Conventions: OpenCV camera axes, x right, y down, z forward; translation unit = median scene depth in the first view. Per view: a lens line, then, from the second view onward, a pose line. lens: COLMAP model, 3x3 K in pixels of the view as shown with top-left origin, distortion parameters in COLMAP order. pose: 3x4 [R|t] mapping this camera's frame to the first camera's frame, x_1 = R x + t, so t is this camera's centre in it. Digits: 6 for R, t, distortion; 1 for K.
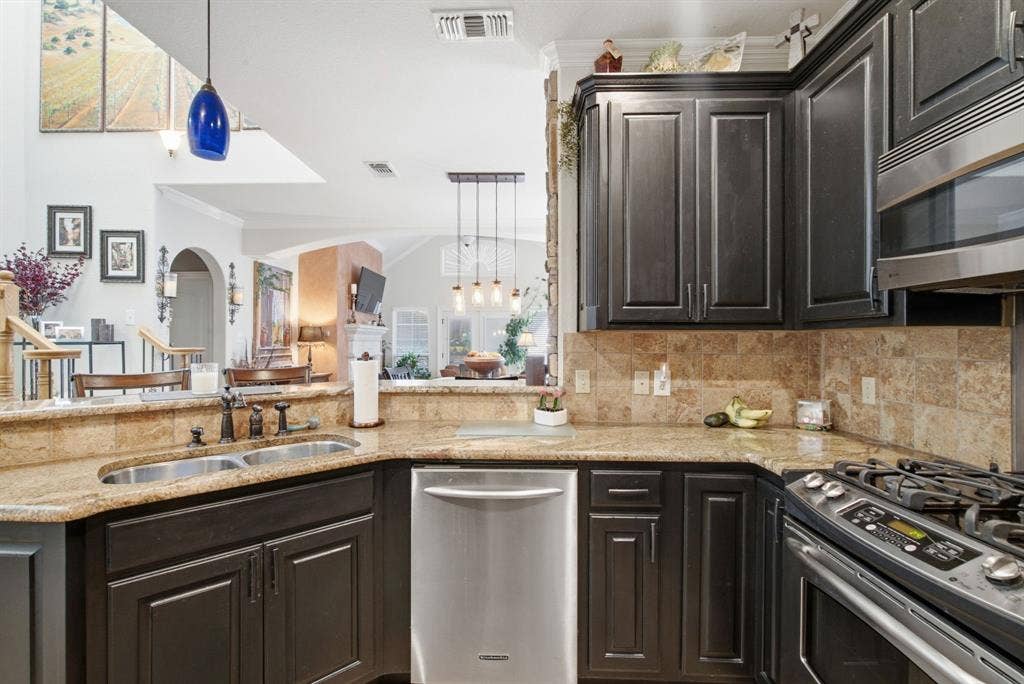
lens RADIAL K [[467.9, 0, 502.7], [0, 467.9, 342.2], [0, 0, 1]] dist [0.011016, -0.002492]
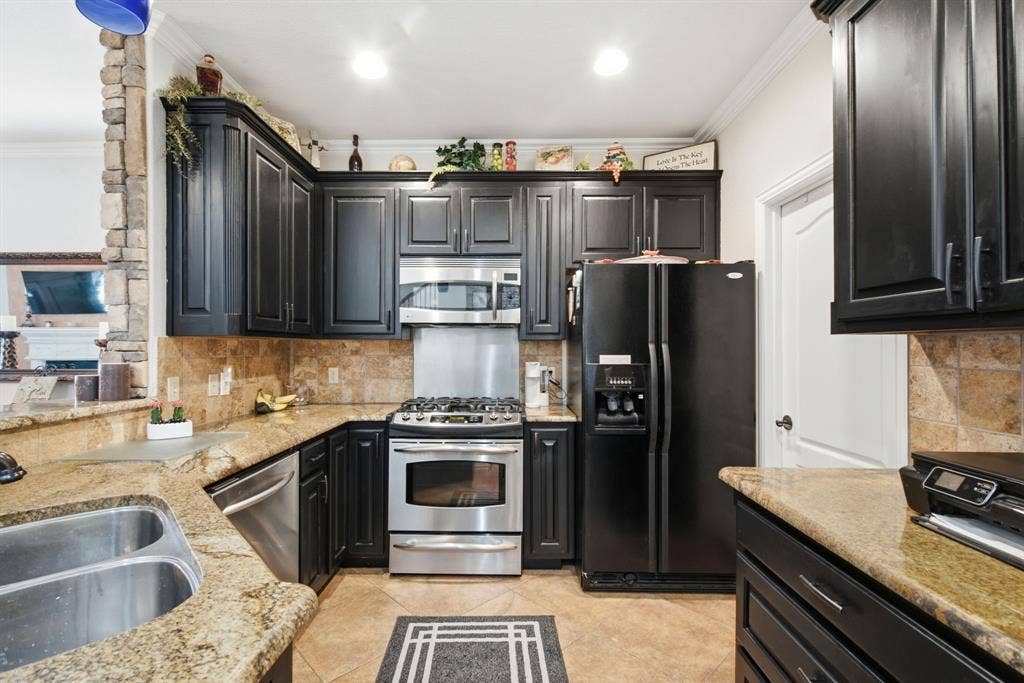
lens RADIAL K [[467.9, 0, 507.8], [0, 467.9, 343.9], [0, 0, 1]] dist [0.011016, -0.002492]
pose [[-0.023059, 0.003648, 0.999727, -0.825722], [-0.002289, 0.999991, -0.003702, -0.004971], [-0.999731, -0.002373, -0.023050, 0.366113]]
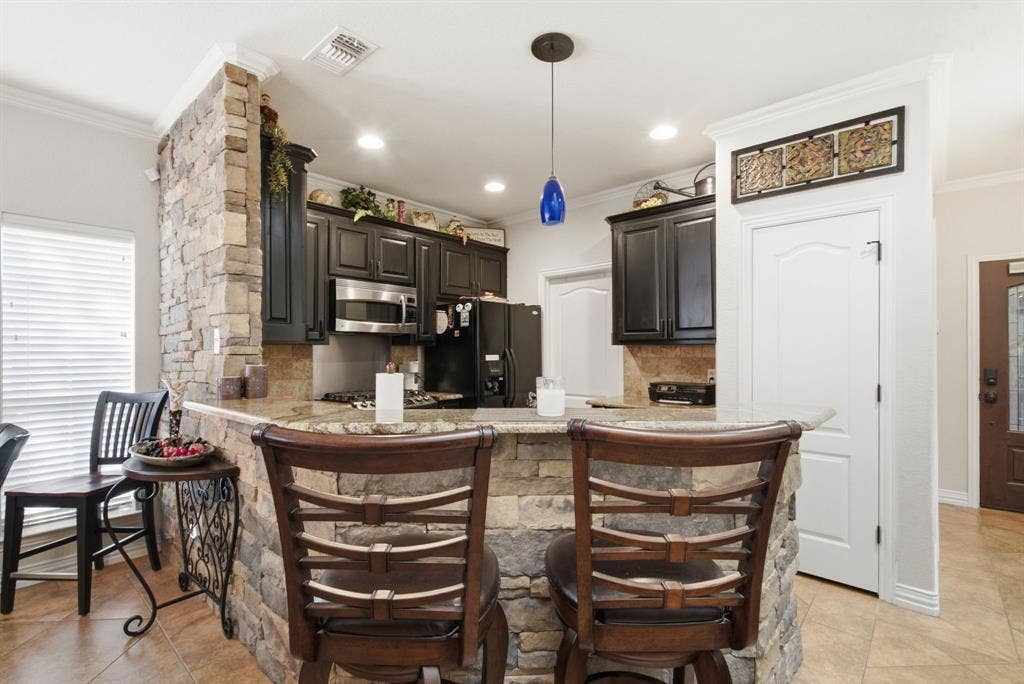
lens RADIAL K [[467.9, 0, 513.4], [0, 467.9, 345.3], [0, 0, 1]] dist [0.011016, -0.002492]
pose [[-0.770192, 0.005869, 0.637786, -1.001143], [-0.000771, 0.999948, -0.010132, -0.003849], [-0.637812, -0.008295, -0.770147, 1.517799]]
